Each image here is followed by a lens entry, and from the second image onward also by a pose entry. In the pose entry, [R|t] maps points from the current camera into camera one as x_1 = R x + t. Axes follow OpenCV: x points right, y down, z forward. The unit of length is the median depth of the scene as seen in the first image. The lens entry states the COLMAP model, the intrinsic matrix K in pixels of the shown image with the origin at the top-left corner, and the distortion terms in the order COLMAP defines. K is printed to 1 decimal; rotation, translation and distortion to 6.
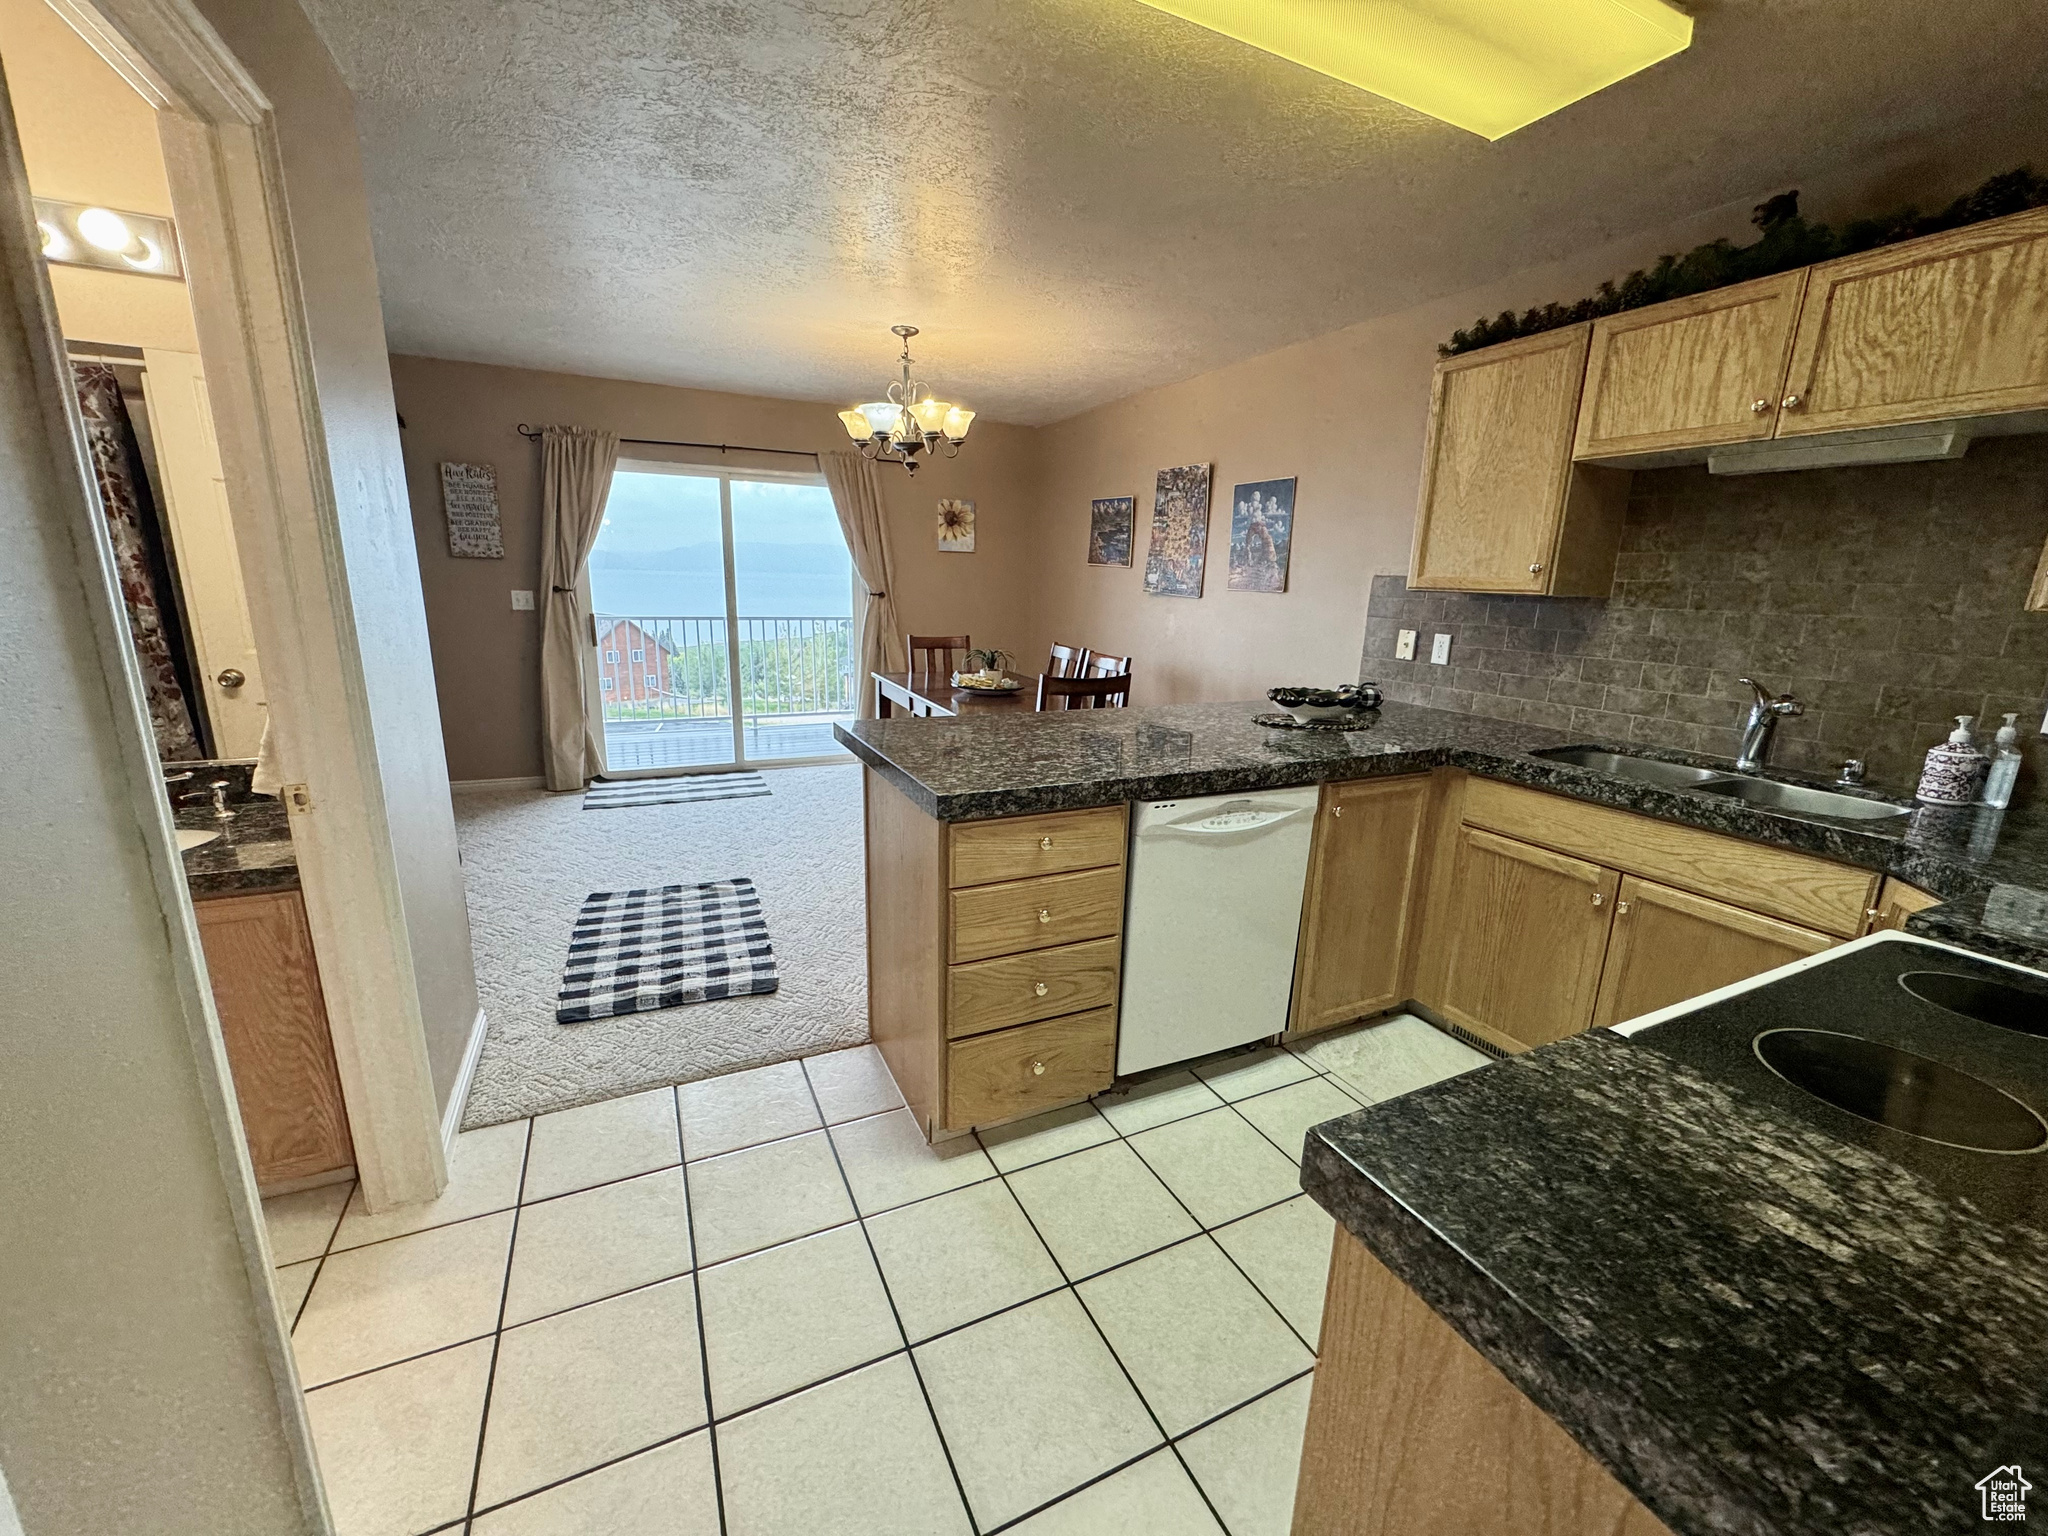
lens RADIAL K [[816.5, 0, 1028.6], [0, 816.5, 771.8], [0, 0, 1]] dist [-0.001855, 0.000319]
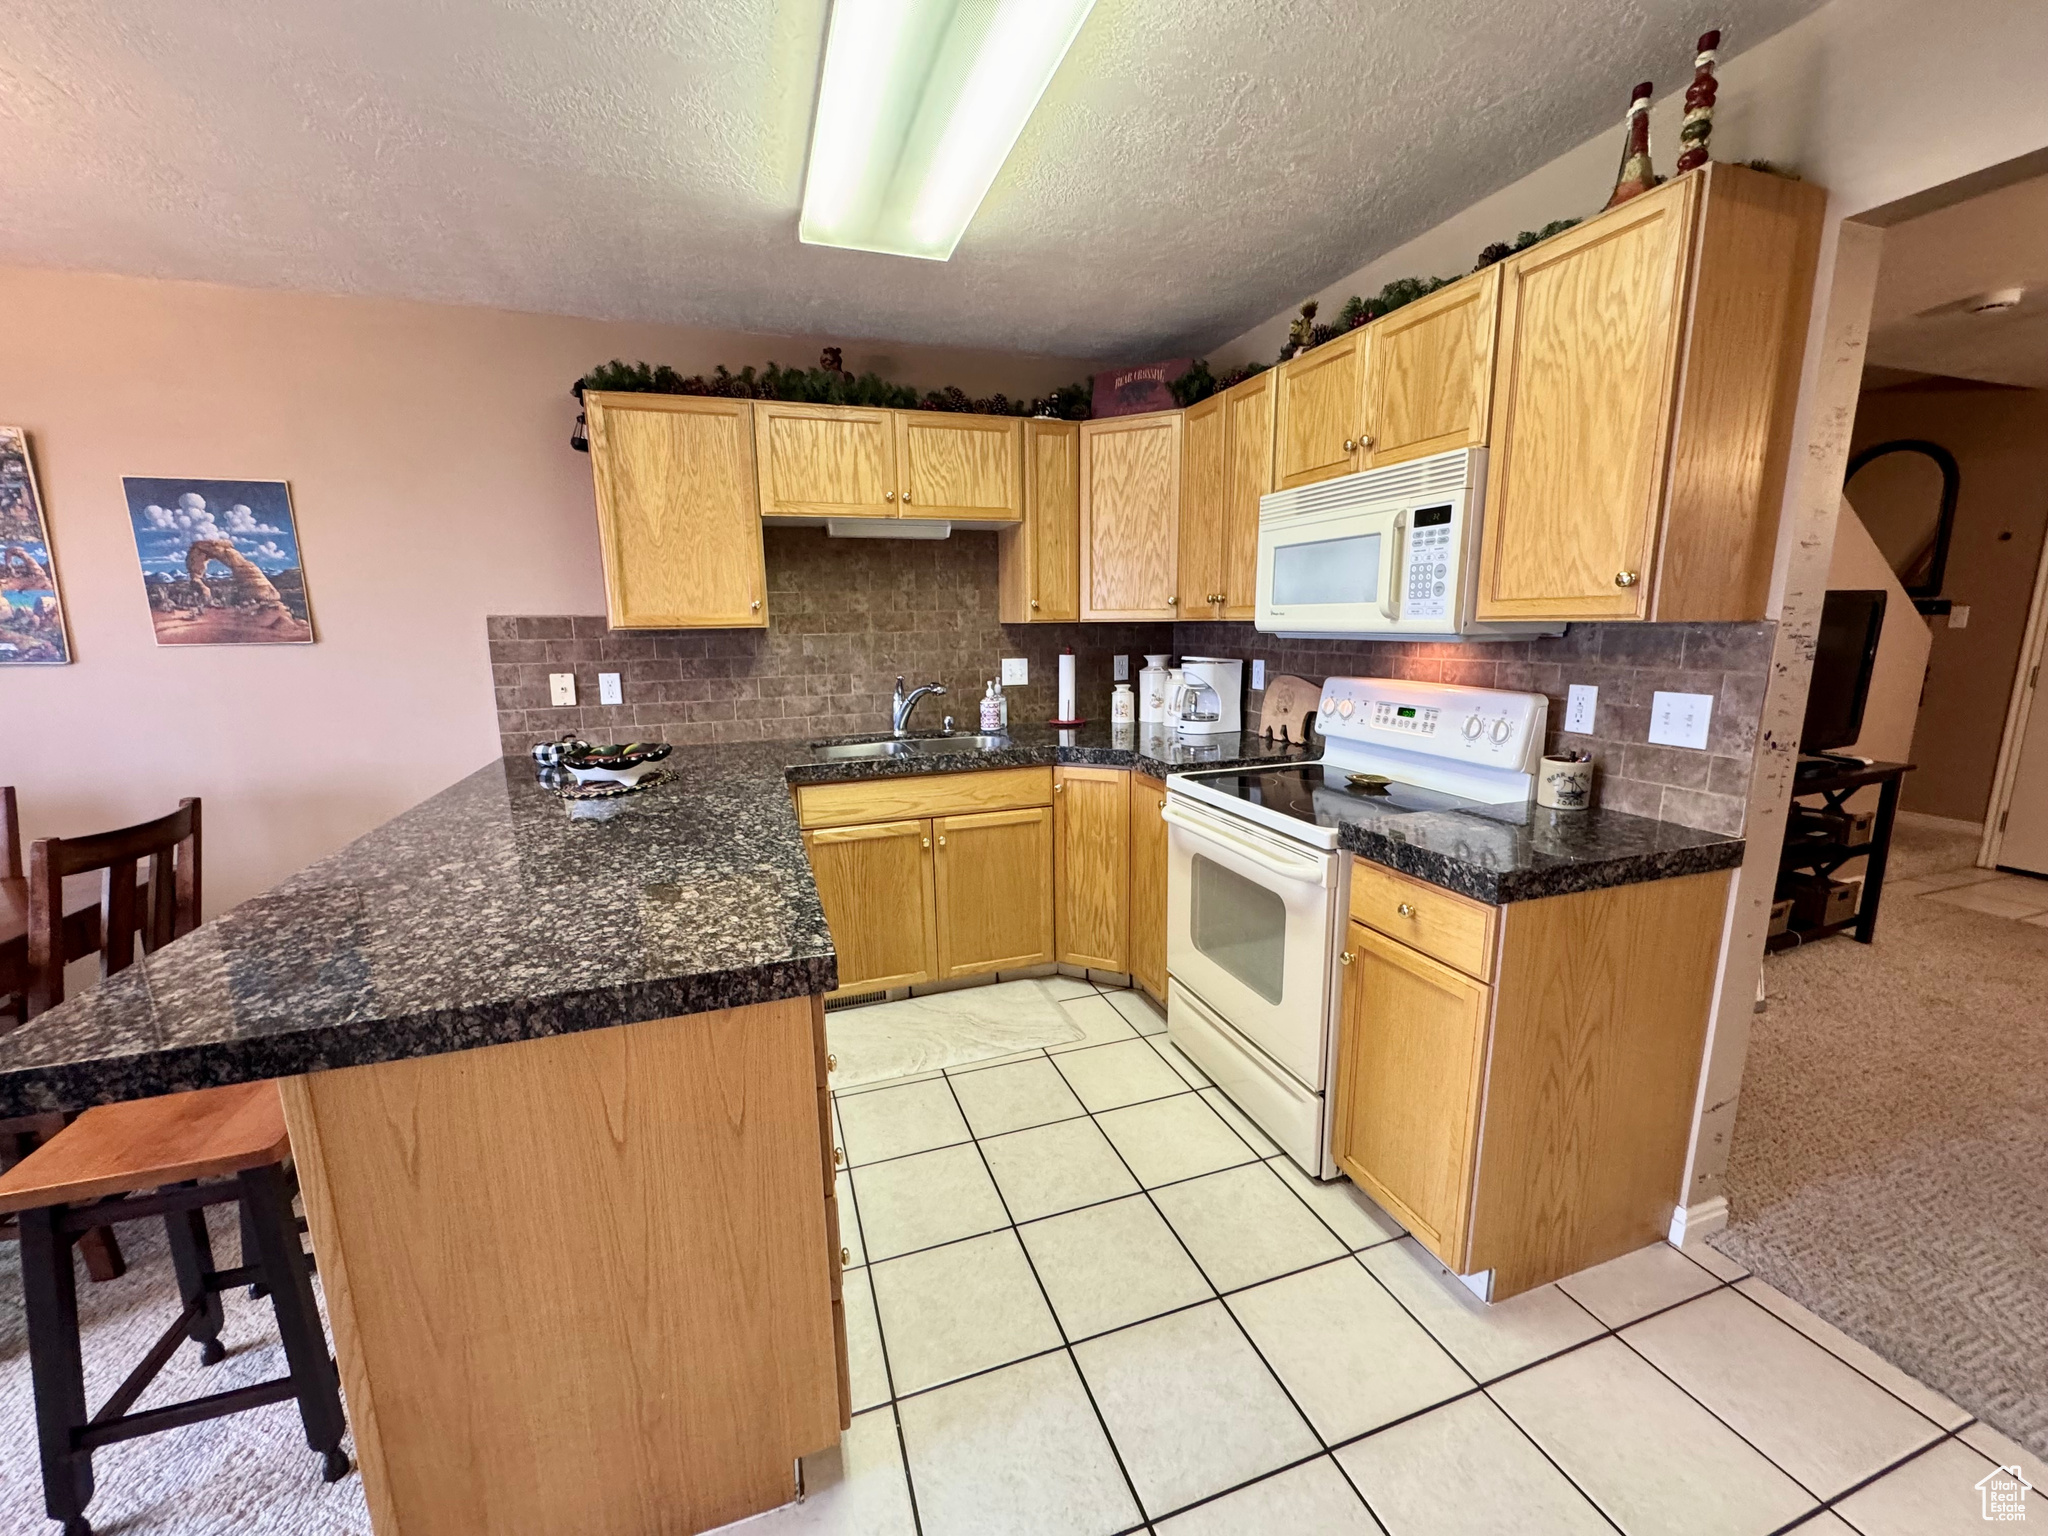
lens RADIAL K [[816.5, 0, 1026.6], [0, 816.5, 770.1], [0, 0, 1]] dist [-0.001855, 0.000319]
pose [[0.119374, -0.212234, 0.969900, -0.474584], [0.249147, 0.952031, 0.177659, -0.130192], [-0.961080, 0.220440, 0.166525, 0.467967]]
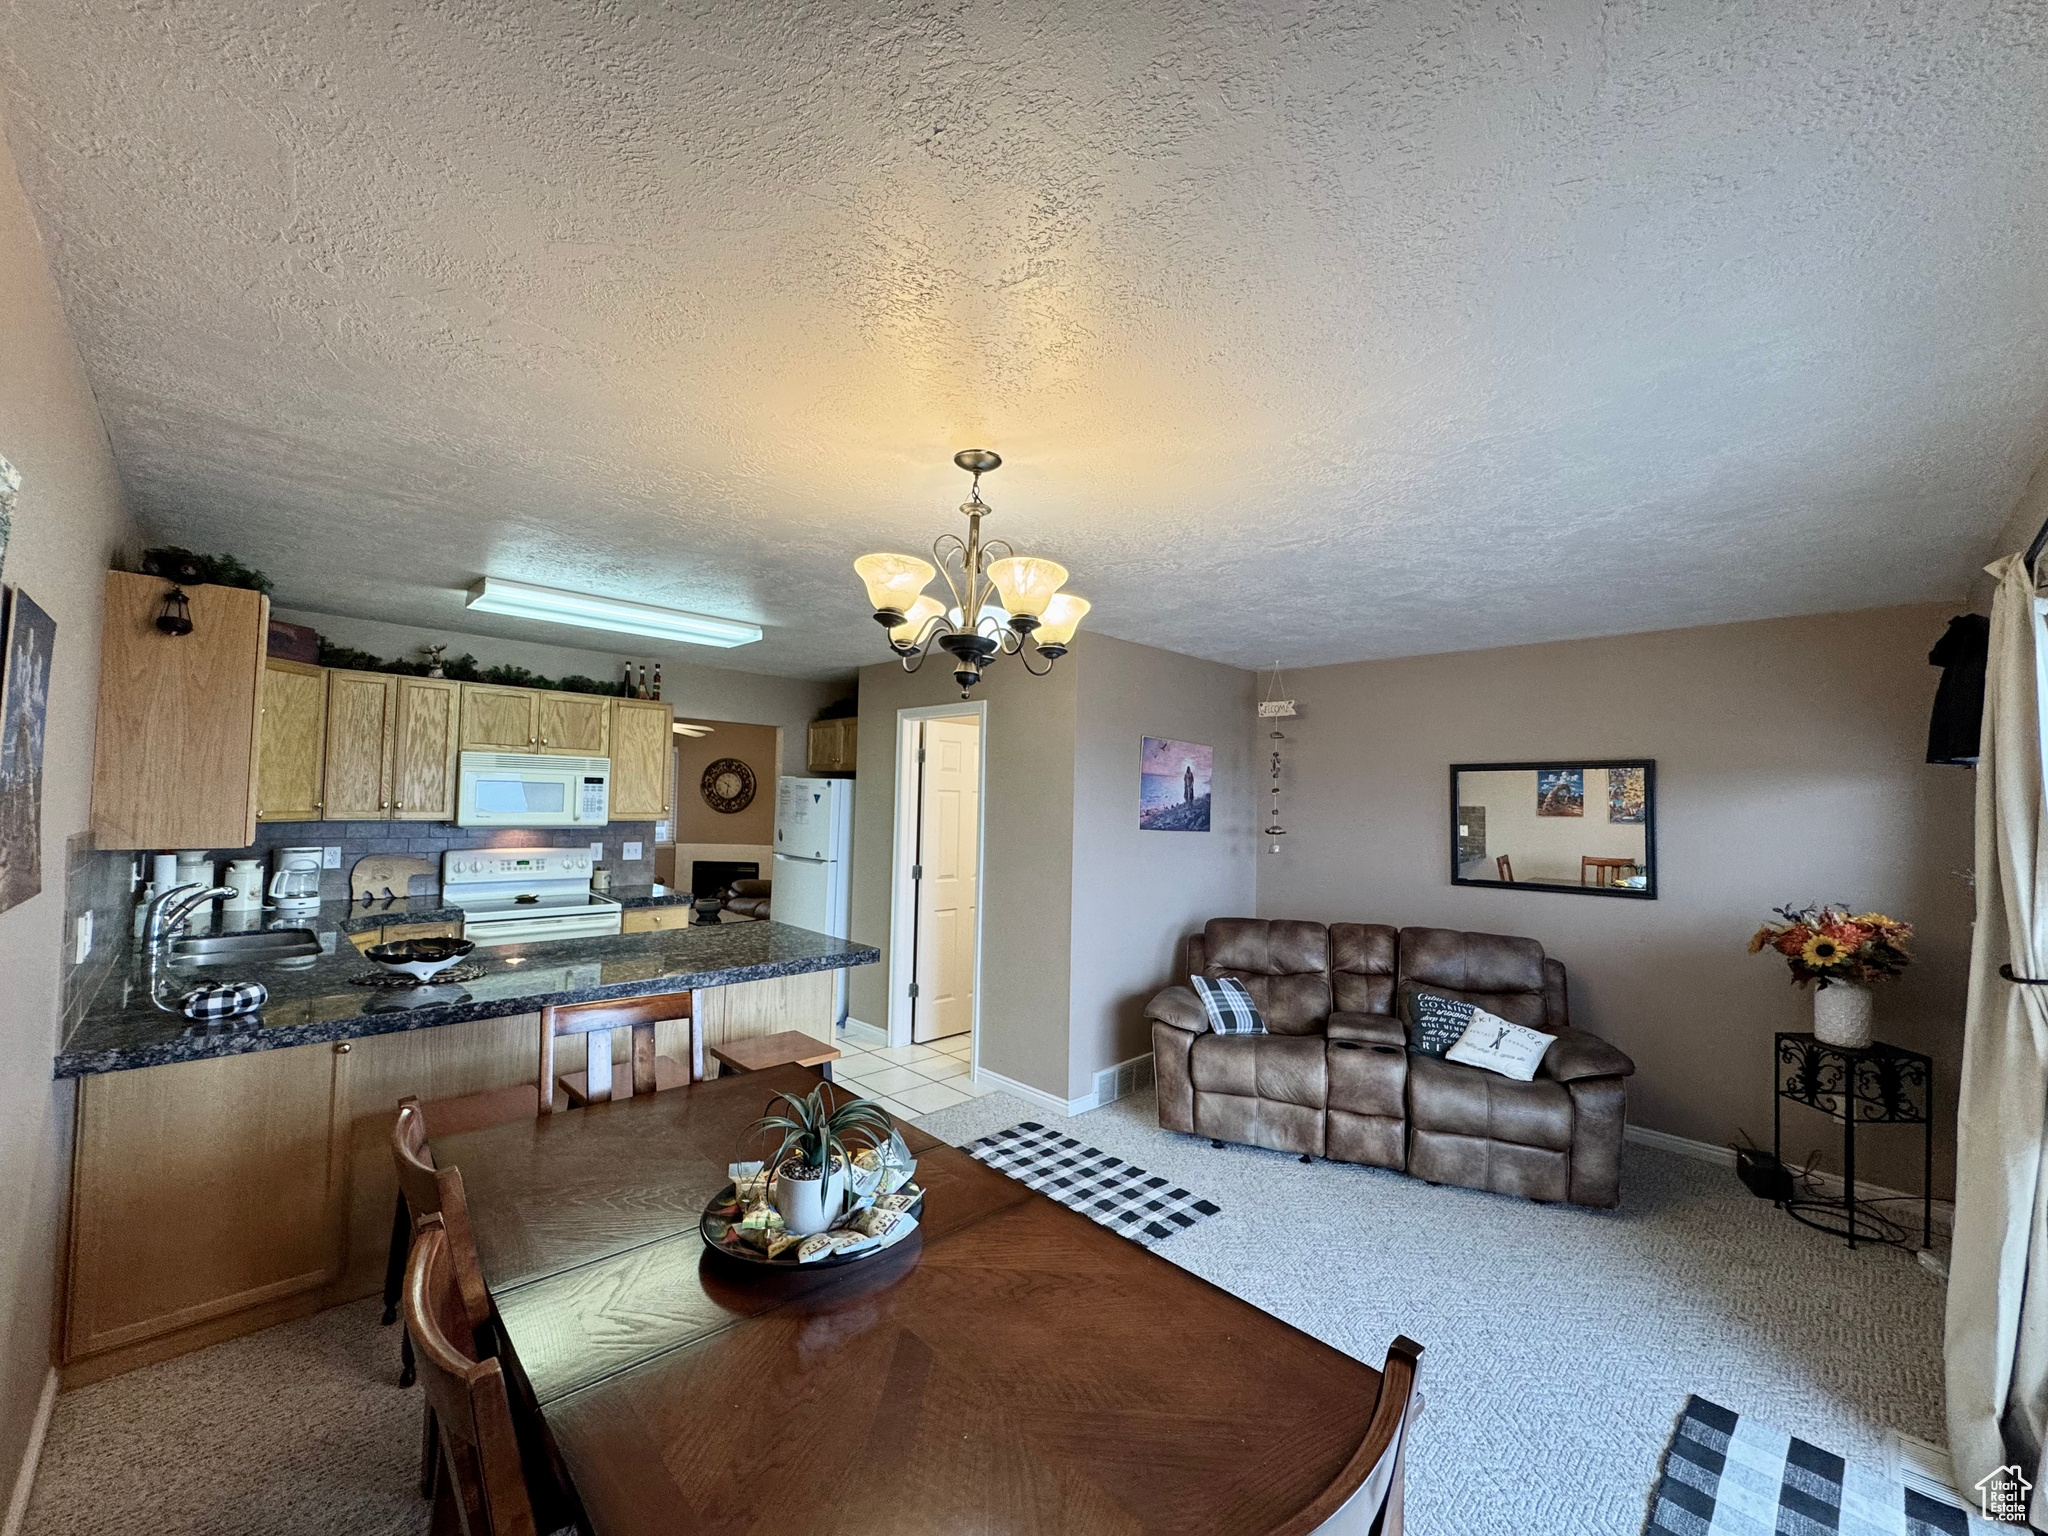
lens RADIAL K [[816.5, 0, 1020.1], [0, 816.5, 771.9], [0, 0, 1]] dist [-0.001855, 0.000319]
pose [[-0.947134, -0.063305, -0.314531, -0.014978], [-0.125693, 0.975191, 0.182220, -0.610374], [0.295193, 0.212121, -0.931593, 2.223548]]
